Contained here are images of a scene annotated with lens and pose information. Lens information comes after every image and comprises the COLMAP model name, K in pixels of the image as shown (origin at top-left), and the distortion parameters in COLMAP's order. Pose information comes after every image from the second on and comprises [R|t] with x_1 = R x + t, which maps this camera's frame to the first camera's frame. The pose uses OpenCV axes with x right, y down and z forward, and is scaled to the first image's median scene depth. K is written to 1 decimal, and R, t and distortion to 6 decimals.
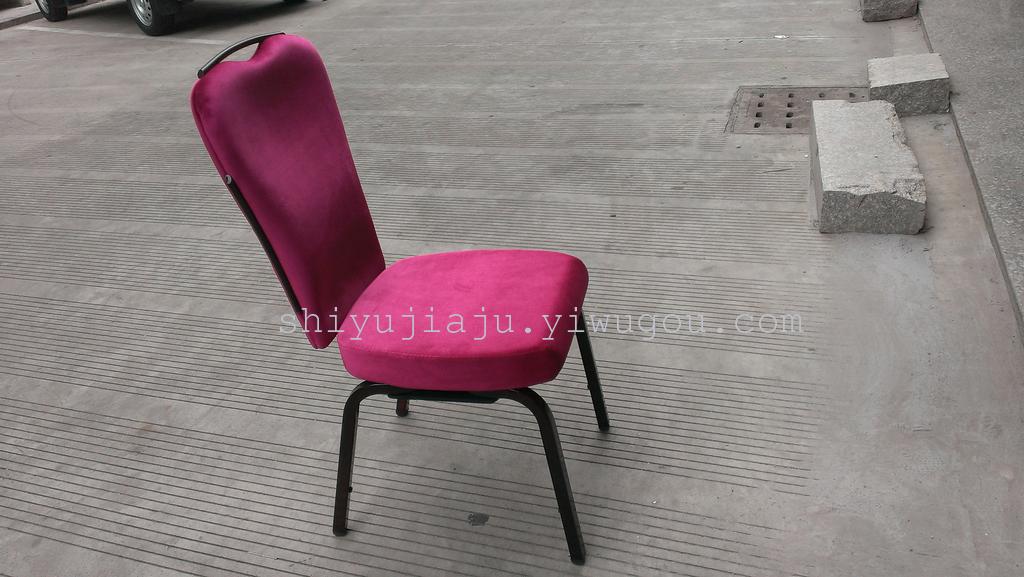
lens RADIAL K [[812.0, 0, 512.0], [0, 812.0, 288.5], [0, 0, 1]] dist [0.116946, -0.235729]
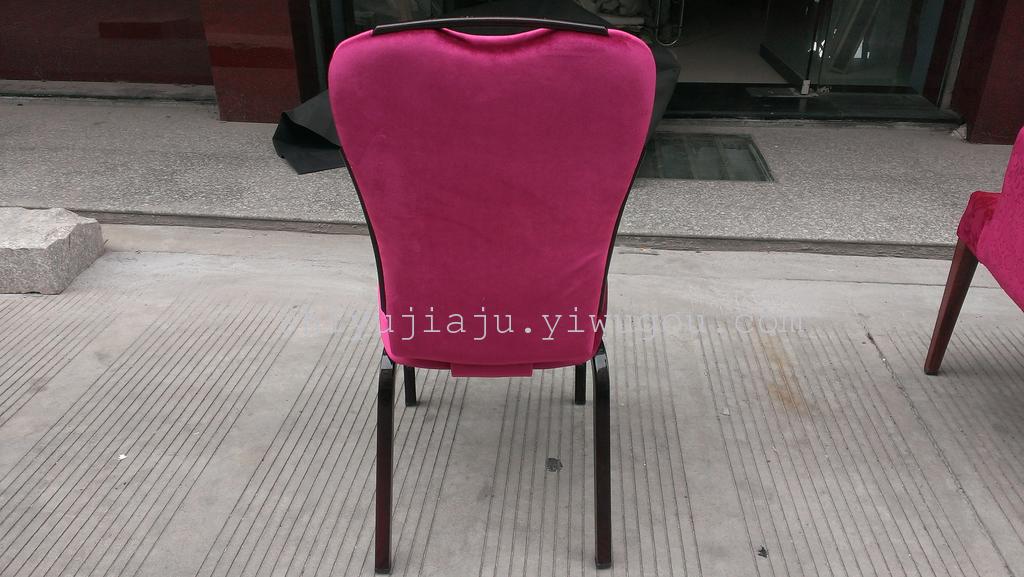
lens RADIAL K [[812.0, 0, 512.0], [0, 812.0, 288.5], [0, 0, 1]] dist [0.116946, -0.235729]
pose [[-0.250464, -0.353666, 0.901215, -0.578075], [0.469664, 0.769620, 0.432552, -0.237566], [-0.846572, 0.531607, -0.026658, 0.625517]]
